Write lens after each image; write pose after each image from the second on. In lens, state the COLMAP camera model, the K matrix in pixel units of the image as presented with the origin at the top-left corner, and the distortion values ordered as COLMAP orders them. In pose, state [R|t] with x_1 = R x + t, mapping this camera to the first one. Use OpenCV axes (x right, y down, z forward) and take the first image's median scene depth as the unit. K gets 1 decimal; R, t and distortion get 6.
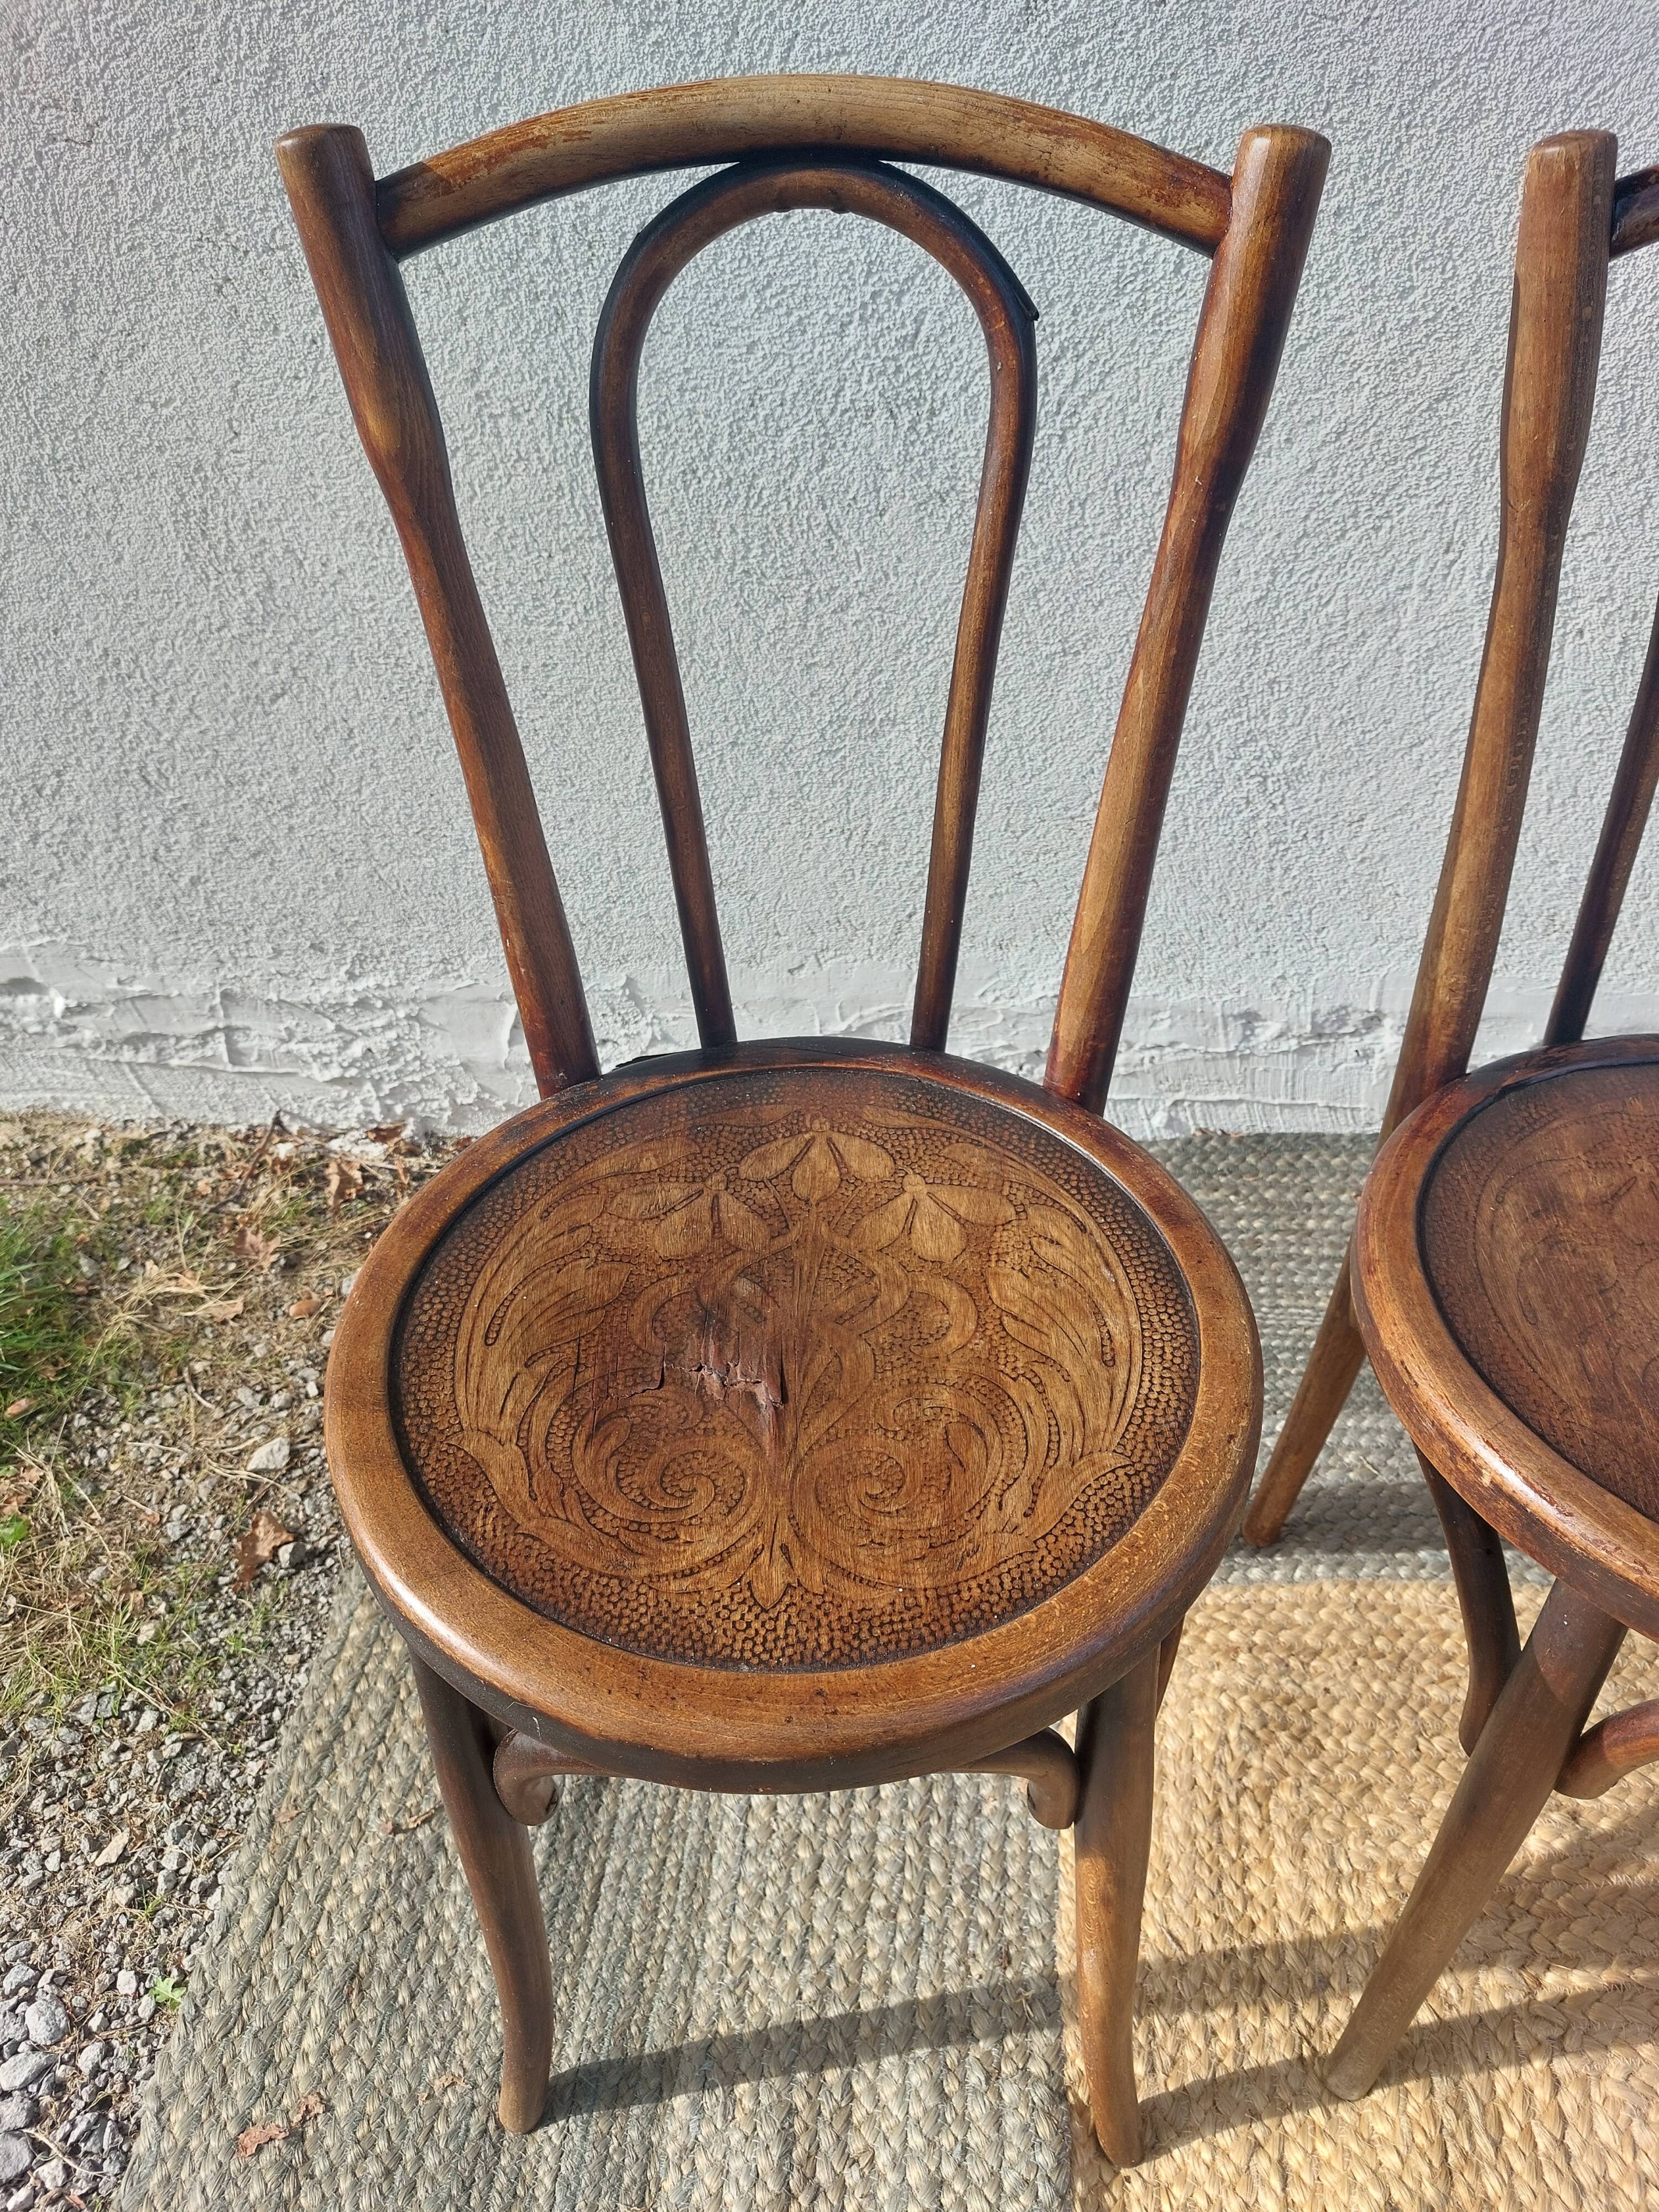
lens RADIAL K [[1595.2, 0, 844.5], [0, 1595.2, 1134.0], [0, 0, 1]] dist [0.048386, -0.046060]
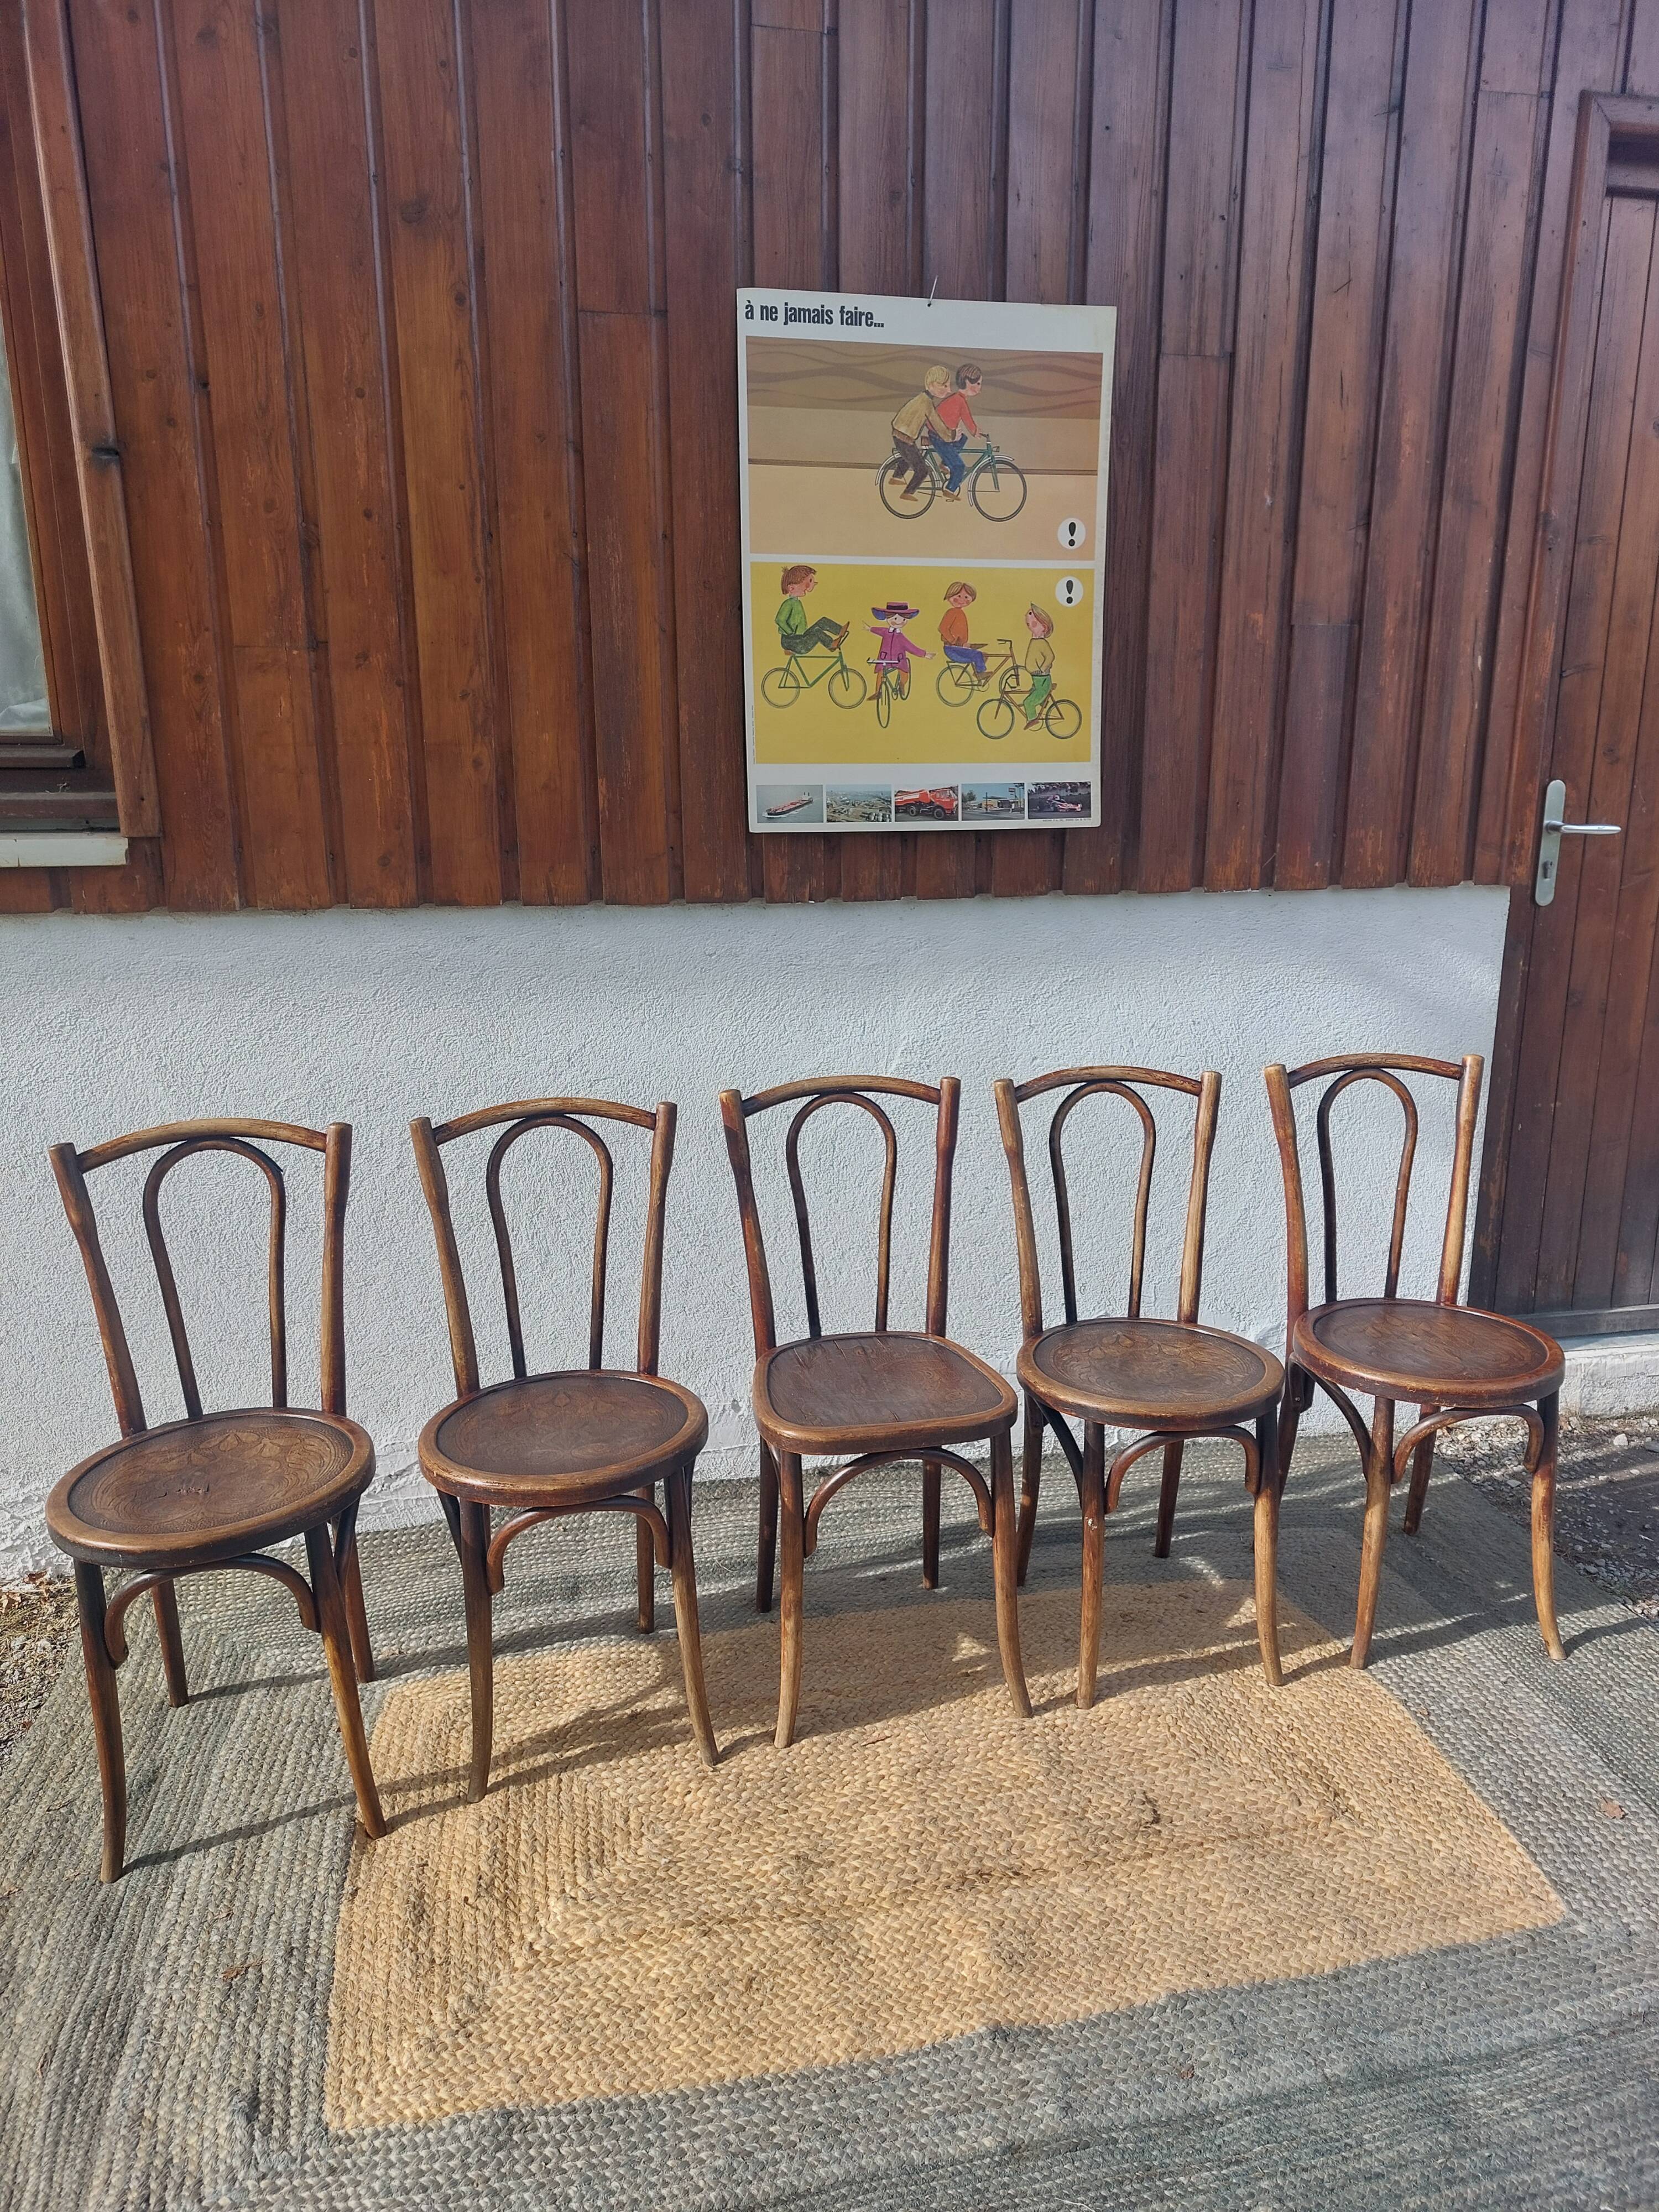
lens RADIAL K [[1595.2, 0, 862.8], [0, 1595.2, 1132.1], [0, 0, 1]] dist [0.048386, -0.046060]
pose [[0.964418, -0.081318, 0.251567, 0.302568], [0.185056, 0.887197, -0.422653, 0.728334], [-0.188820, 0.454168, 0.870677, -1.497434]]
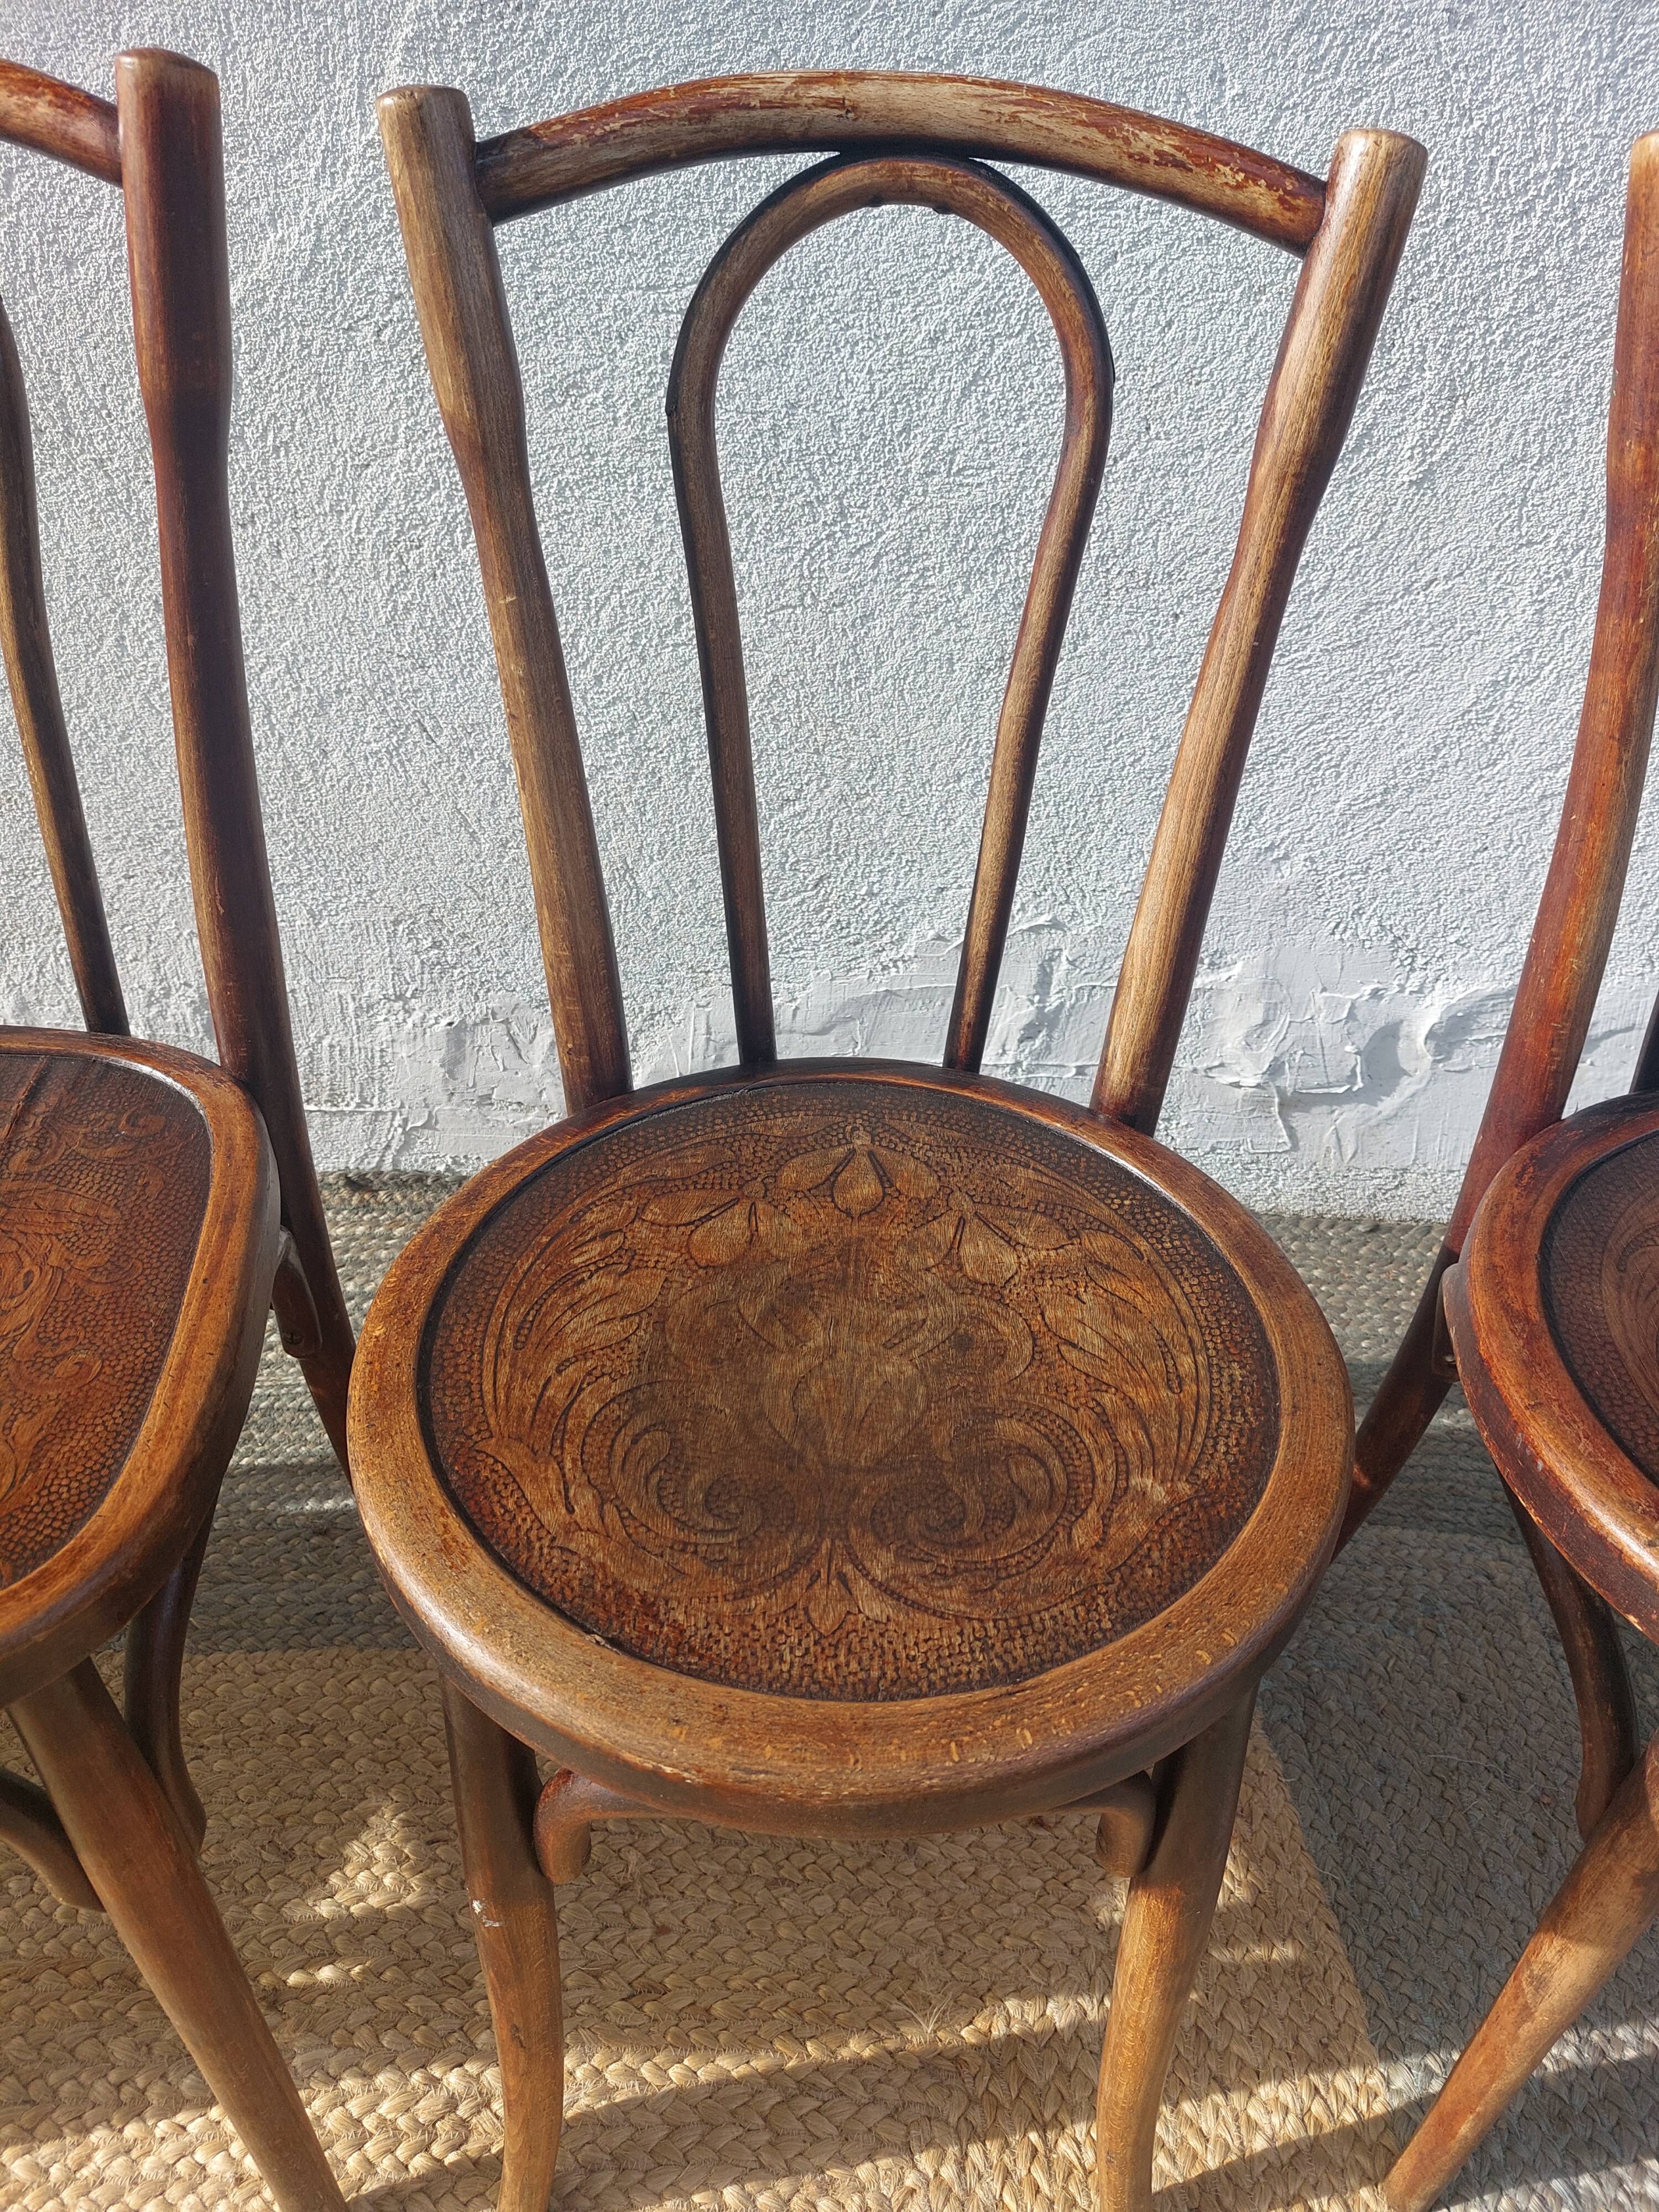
lens RADIAL K [[1589.0, 0, 864.1], [0, 1589.0, 1113.9], [0, 0, 1]] dist [0.040146, -0.036685]
pose [[0.998644, -0.021252, 0.047521, 1.277144], [0.023197, 0.998900, -0.040750, 0.031359], [-0.046602, 0.041797, 0.998039, 0.036161]]
